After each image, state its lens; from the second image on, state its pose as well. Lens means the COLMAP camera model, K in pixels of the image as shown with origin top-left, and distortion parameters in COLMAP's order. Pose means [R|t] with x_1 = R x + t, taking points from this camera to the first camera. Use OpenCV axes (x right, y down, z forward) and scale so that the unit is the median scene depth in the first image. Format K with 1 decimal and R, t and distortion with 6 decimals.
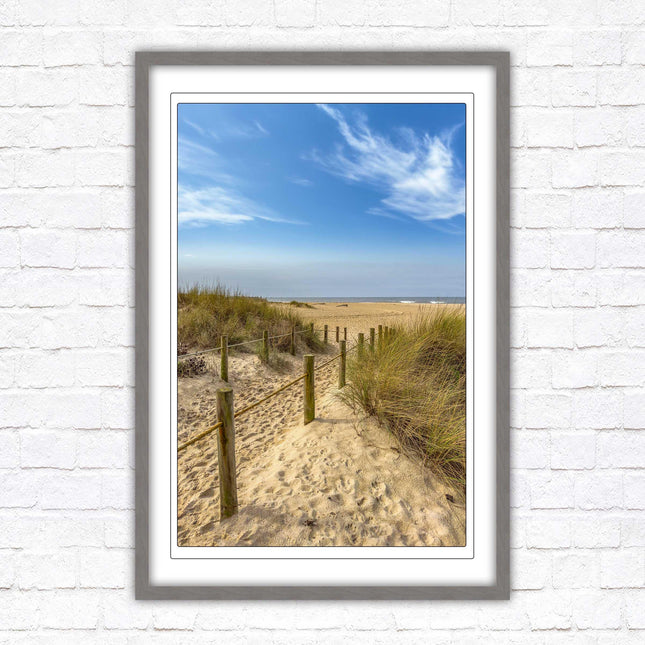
lens RADIAL K [[510.2, 0, 322.6], [0, 510.2, 323.0], [0, 0, 1]] dist [-0.000627, 0.000251]
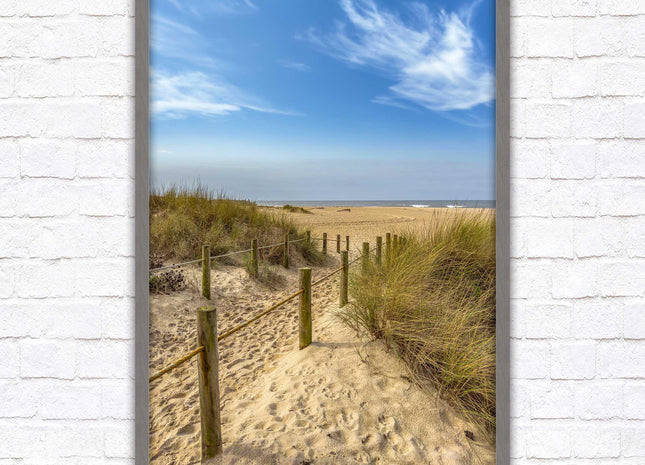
lens RADIAL K [[510.3, 0, 322.5], [0, 510.3, 233.1], [0, 0, 1]] dist [-0.000164, -0.000548]
pose [[1.000000, -0.000039, -0.000138, 0.002741], [0.000039, 1.000000, 0.000176, 0.003921], [0.000138, -0.000176, 1.000000, 0.143482]]
